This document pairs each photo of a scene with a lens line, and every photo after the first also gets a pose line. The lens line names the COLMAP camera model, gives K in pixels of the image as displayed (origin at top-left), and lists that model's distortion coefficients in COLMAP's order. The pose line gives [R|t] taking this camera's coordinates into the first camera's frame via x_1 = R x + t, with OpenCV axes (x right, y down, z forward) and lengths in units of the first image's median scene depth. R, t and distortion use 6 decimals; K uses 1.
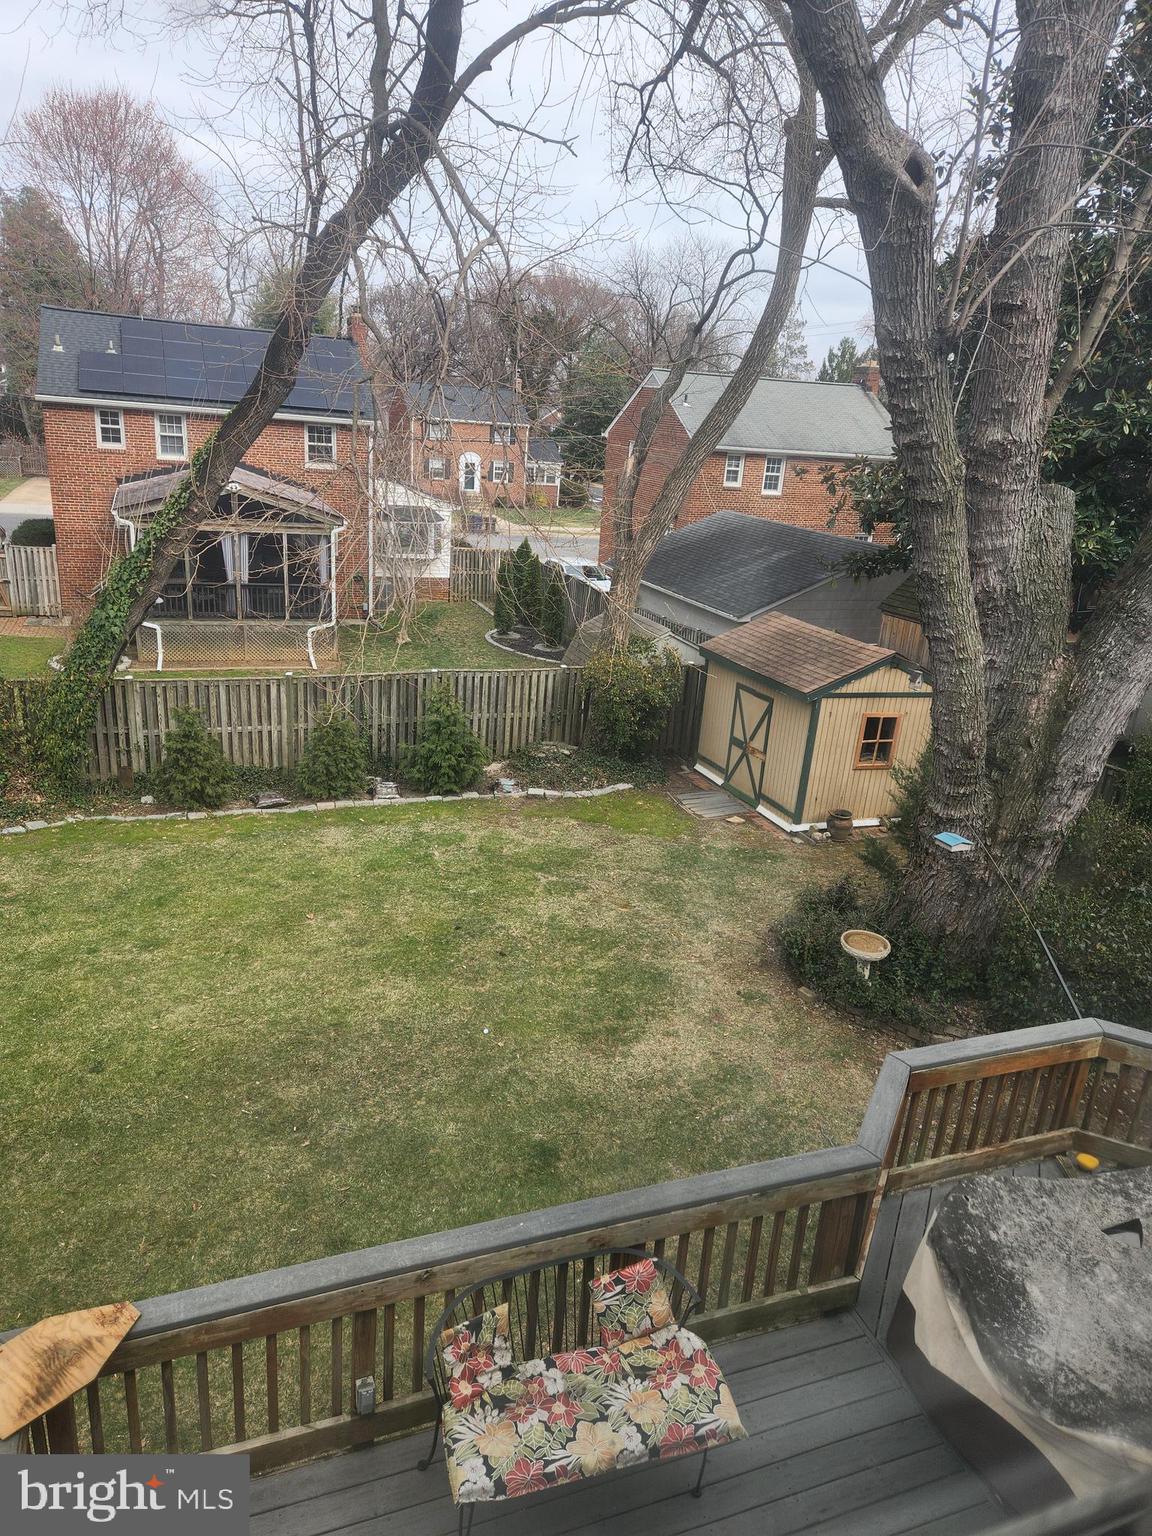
lens RADIAL K [[1022.3, 0, 578.9], [0, 1022.3, 763.6], [0, 0, 1]] dist [0.074295, -0.060421]
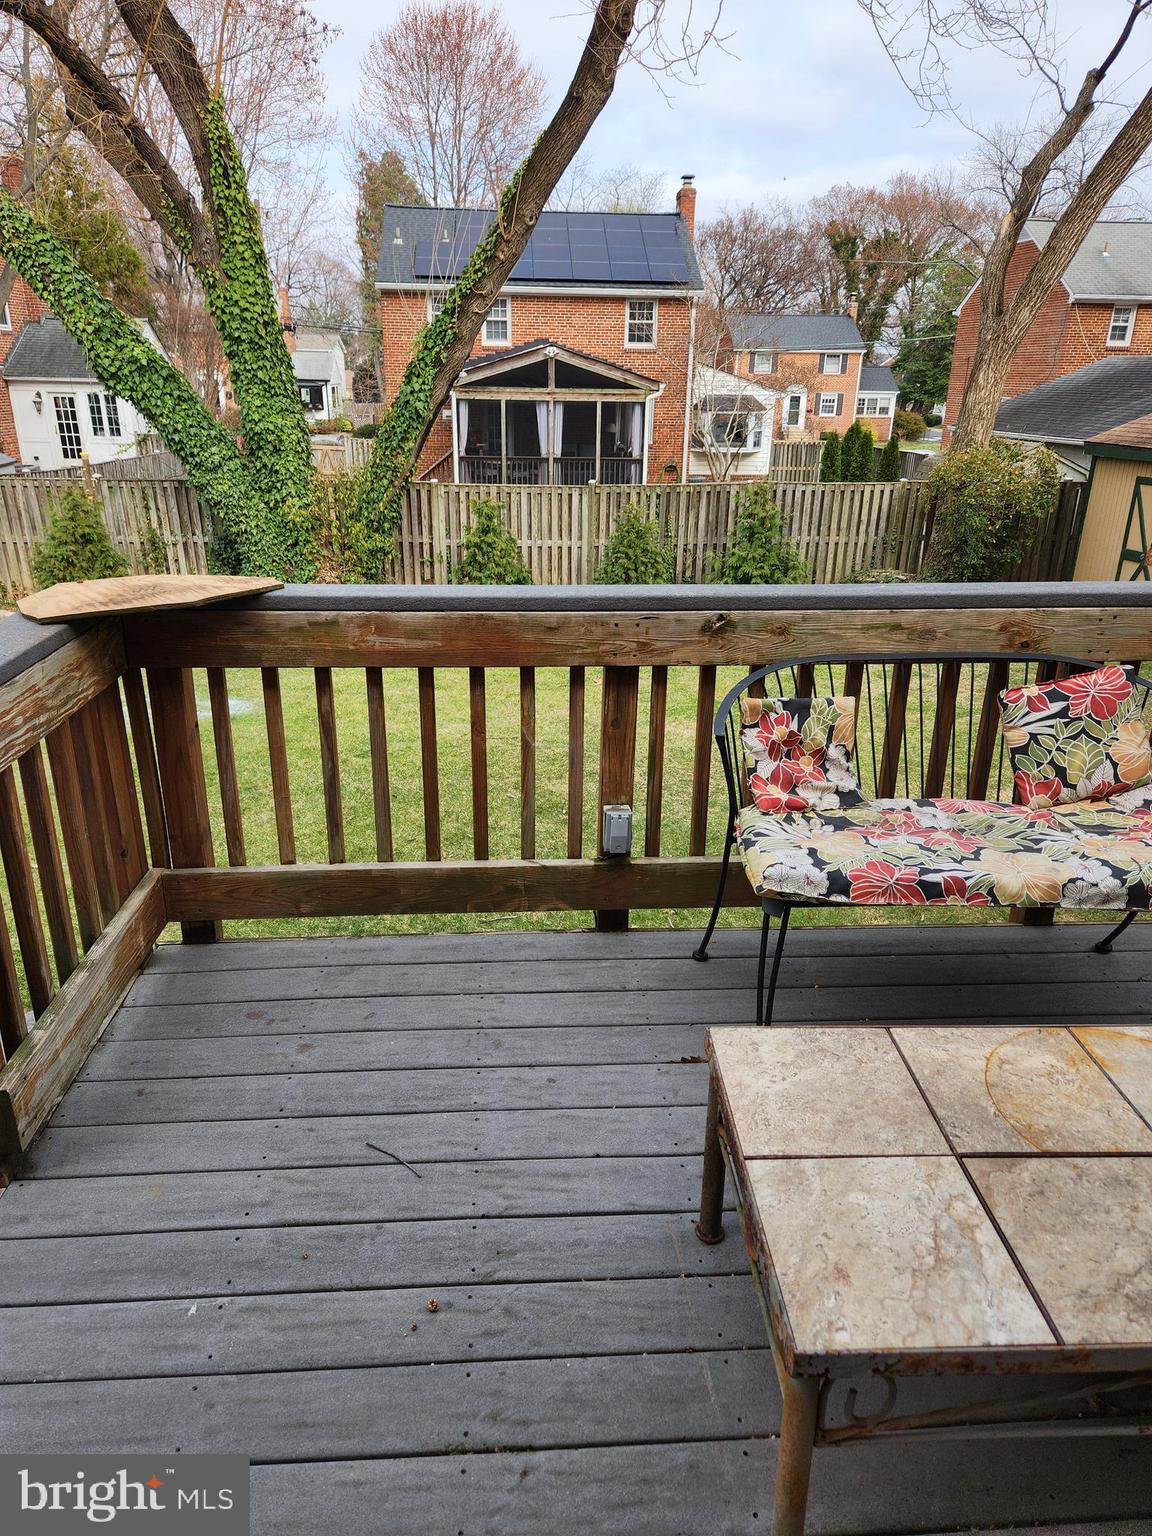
lens RADIAL K [[1026.9, 0, 579.4], [0, 1026.9, 775.8], [0, 0, 1]] dist [0.082358, -0.069419]
pose [[0.956384, 0.051439, -0.287547, -0.012568], [-0.044669, 0.998549, 0.030060, 0.149856], [0.288676, -0.015905, 0.957295, 0.104926]]
